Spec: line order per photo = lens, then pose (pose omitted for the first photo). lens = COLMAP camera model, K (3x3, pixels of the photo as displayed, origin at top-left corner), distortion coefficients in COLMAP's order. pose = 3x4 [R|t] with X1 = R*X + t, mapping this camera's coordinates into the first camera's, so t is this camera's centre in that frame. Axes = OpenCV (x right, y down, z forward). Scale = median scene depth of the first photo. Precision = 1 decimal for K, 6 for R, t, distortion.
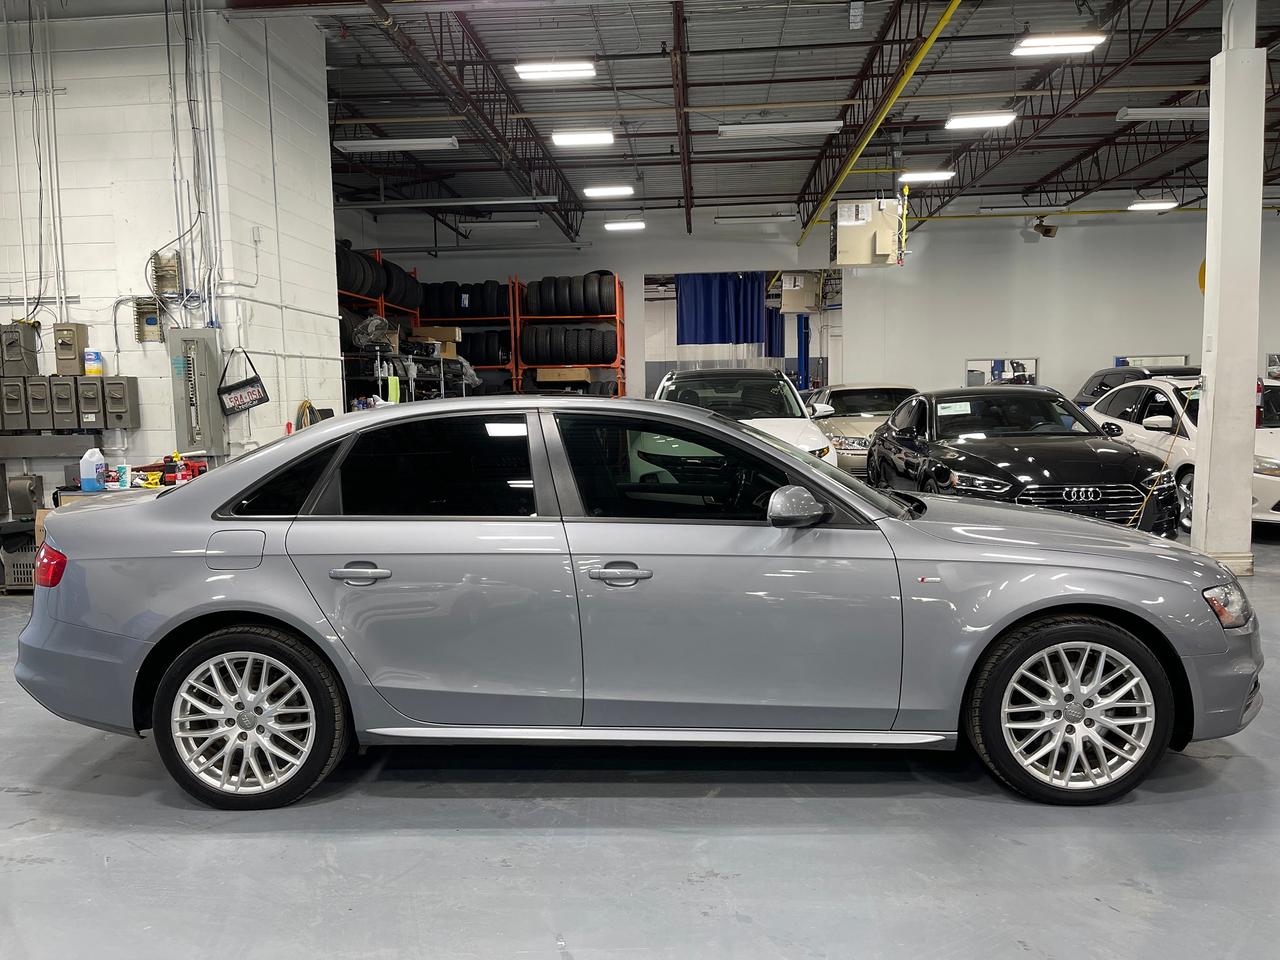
lens RADIAL K [[966.0, 0, 637.6], [0, 966.0, 485.8], [0, 0, 1]] dist [0.047107, -0.047730]
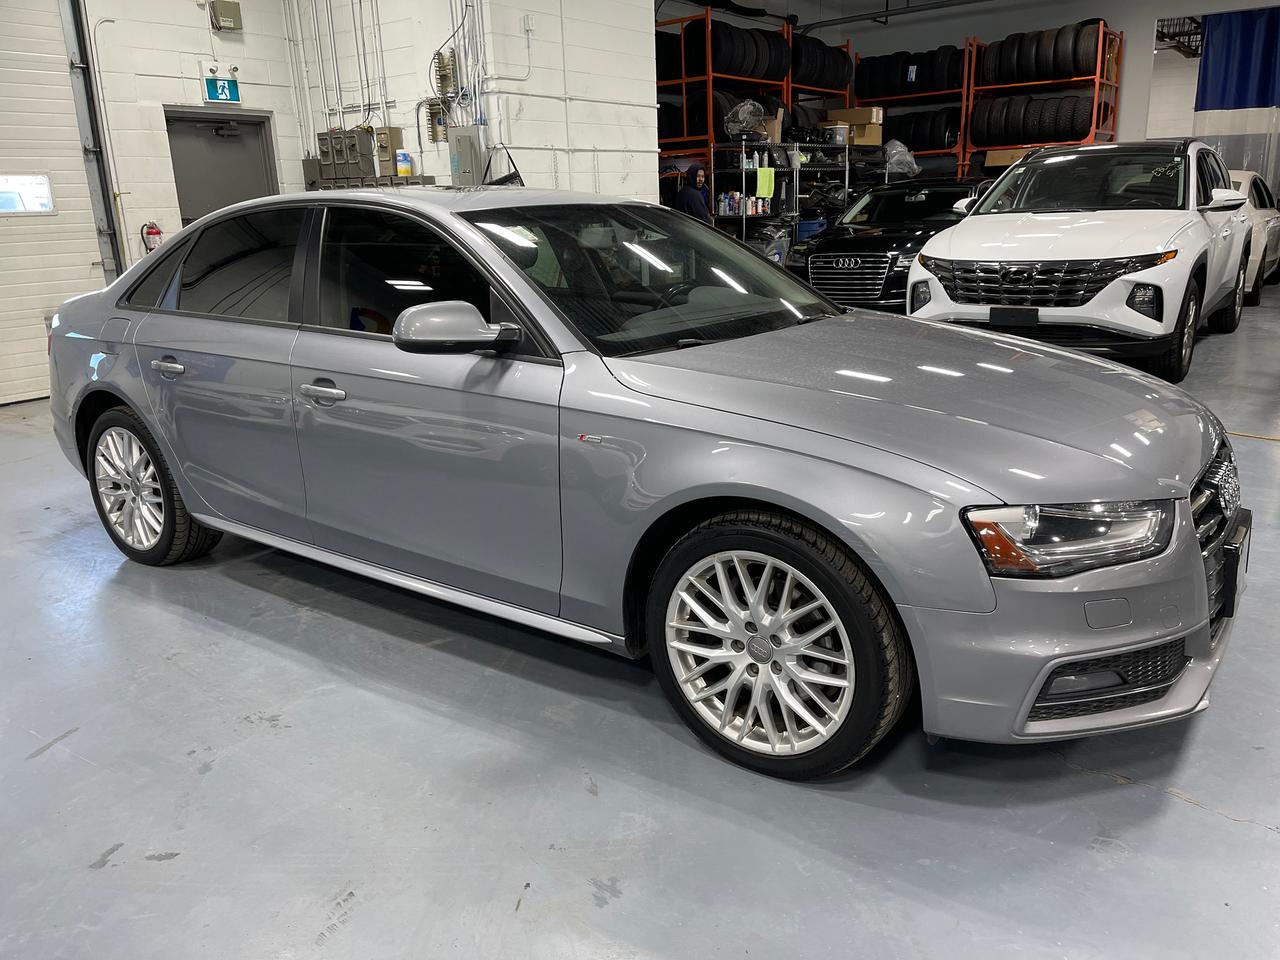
lens RADIAL K [[966.0, 0, 641.9], [0, 966.0, 480.7], [0, 0, 1]] dist [0.047107, -0.047730]
pose [[0.836025, 0.142065, -0.529981, 0.316742], [-0.034023, 0.977463, 0.208345, -0.011737], [0.547635, -0.156150, 0.822017, 0.174784]]
